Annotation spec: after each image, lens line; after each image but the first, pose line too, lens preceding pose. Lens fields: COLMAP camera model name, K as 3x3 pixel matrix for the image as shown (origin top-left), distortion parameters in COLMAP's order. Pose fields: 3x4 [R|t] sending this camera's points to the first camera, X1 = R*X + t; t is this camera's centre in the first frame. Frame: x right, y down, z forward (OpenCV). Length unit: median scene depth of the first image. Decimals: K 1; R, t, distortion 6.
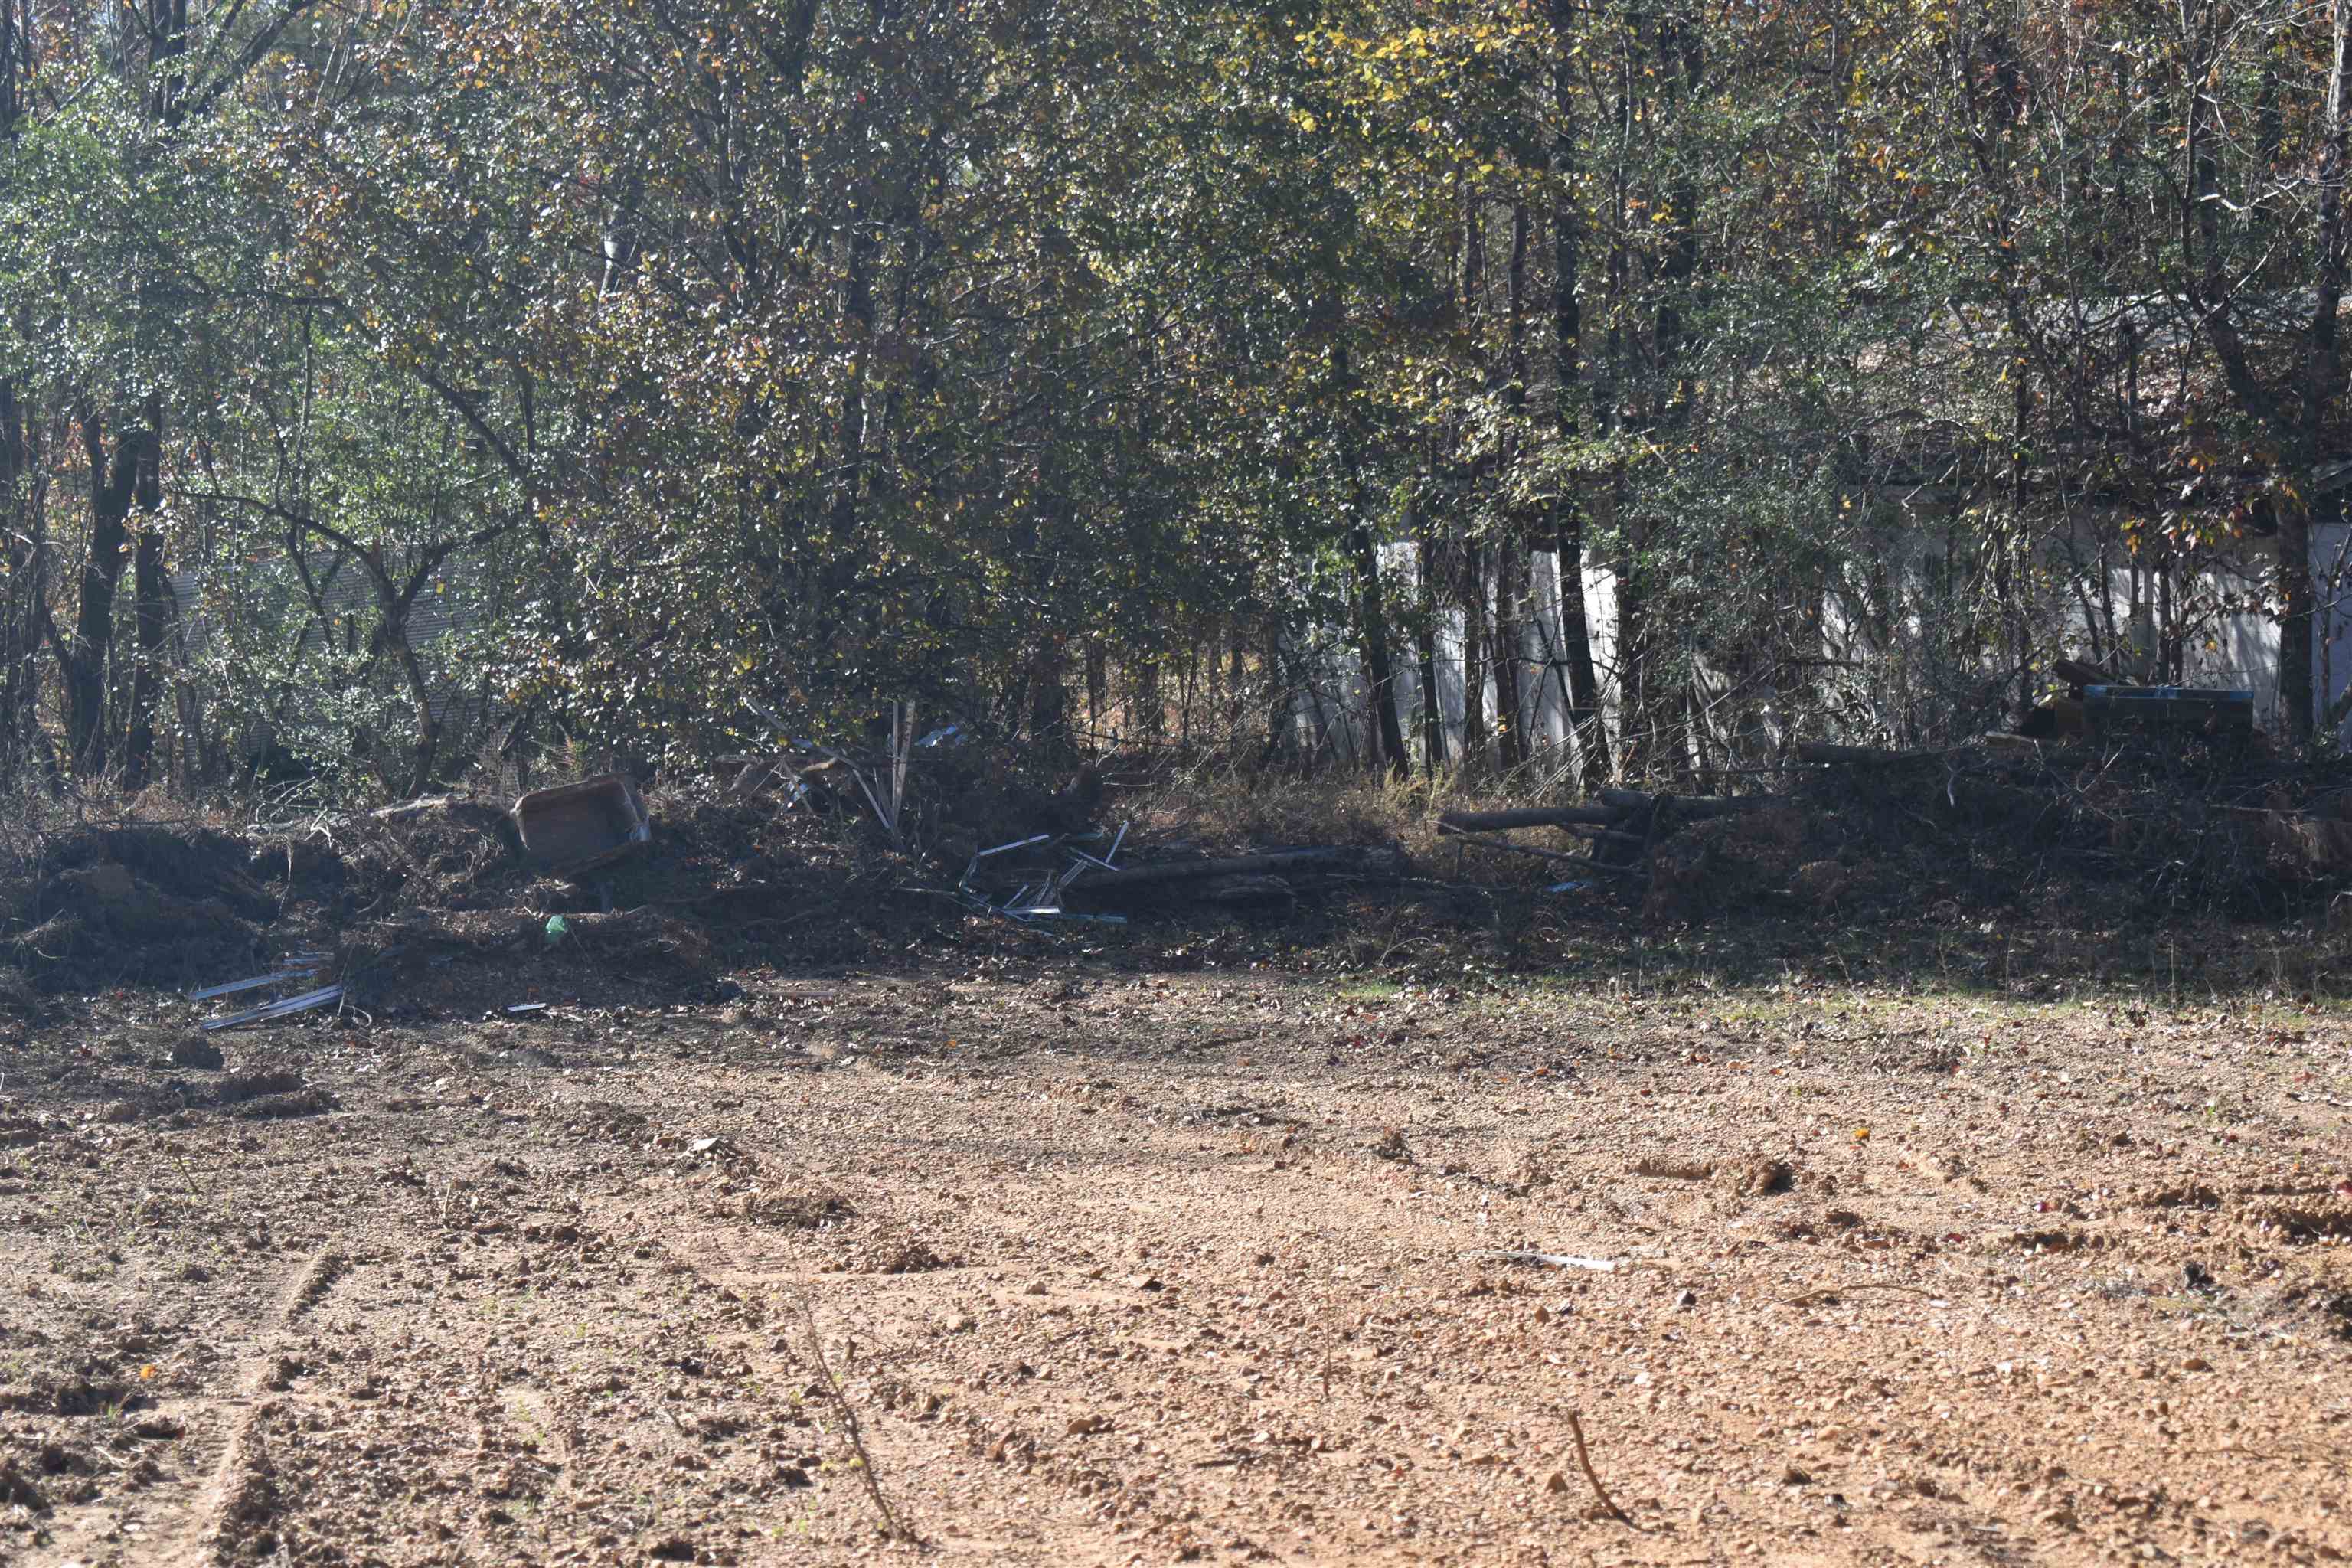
lens RADIAL K [[5453.9, 0, 1176.5], [0, 5453.9, 786.2], [0, 0, 1]] dist [-0.029667, 0.000000]
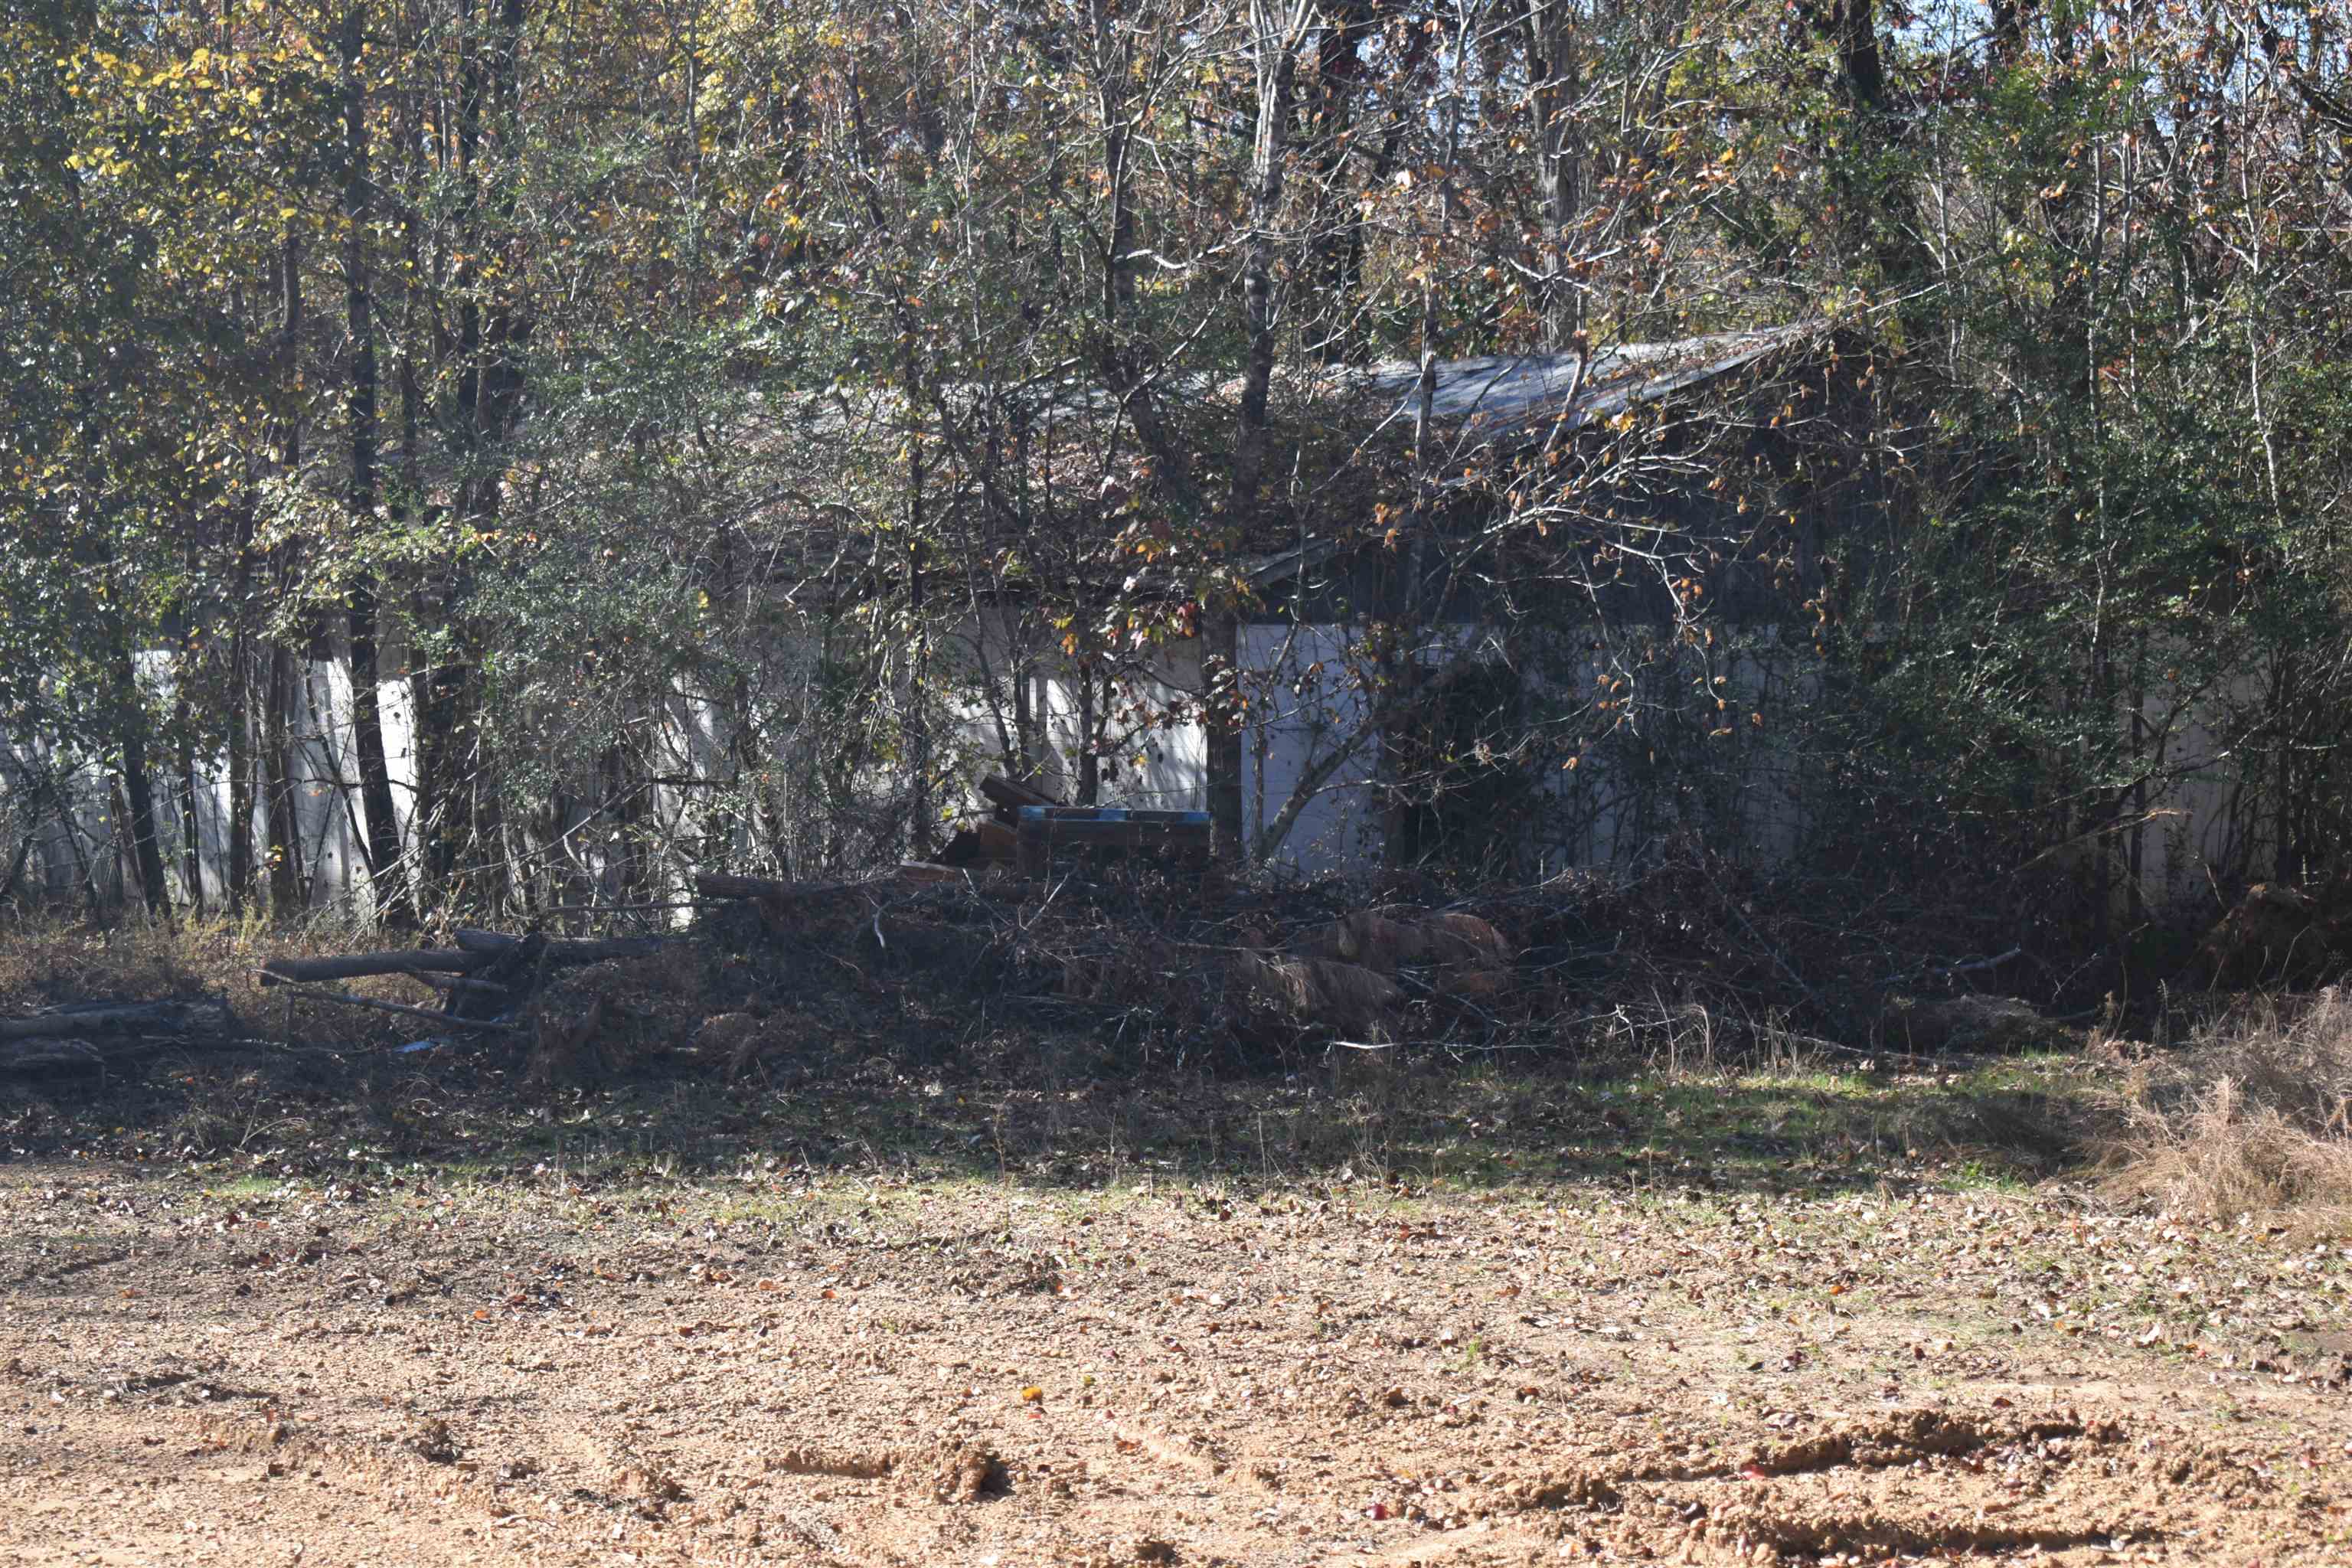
lens RADIAL K [[5453.9, 0, 1175.9], [0, 5453.9, 776.1], [0, 0, 1]] dist [-0.029667, 0.000000]
pose [[0.969035, -0.002155, 0.246914, -0.027617], [0.008471, 0.999663, -0.024520, -0.002073], [-0.246778, 0.025852, 0.968727, 0.175668]]
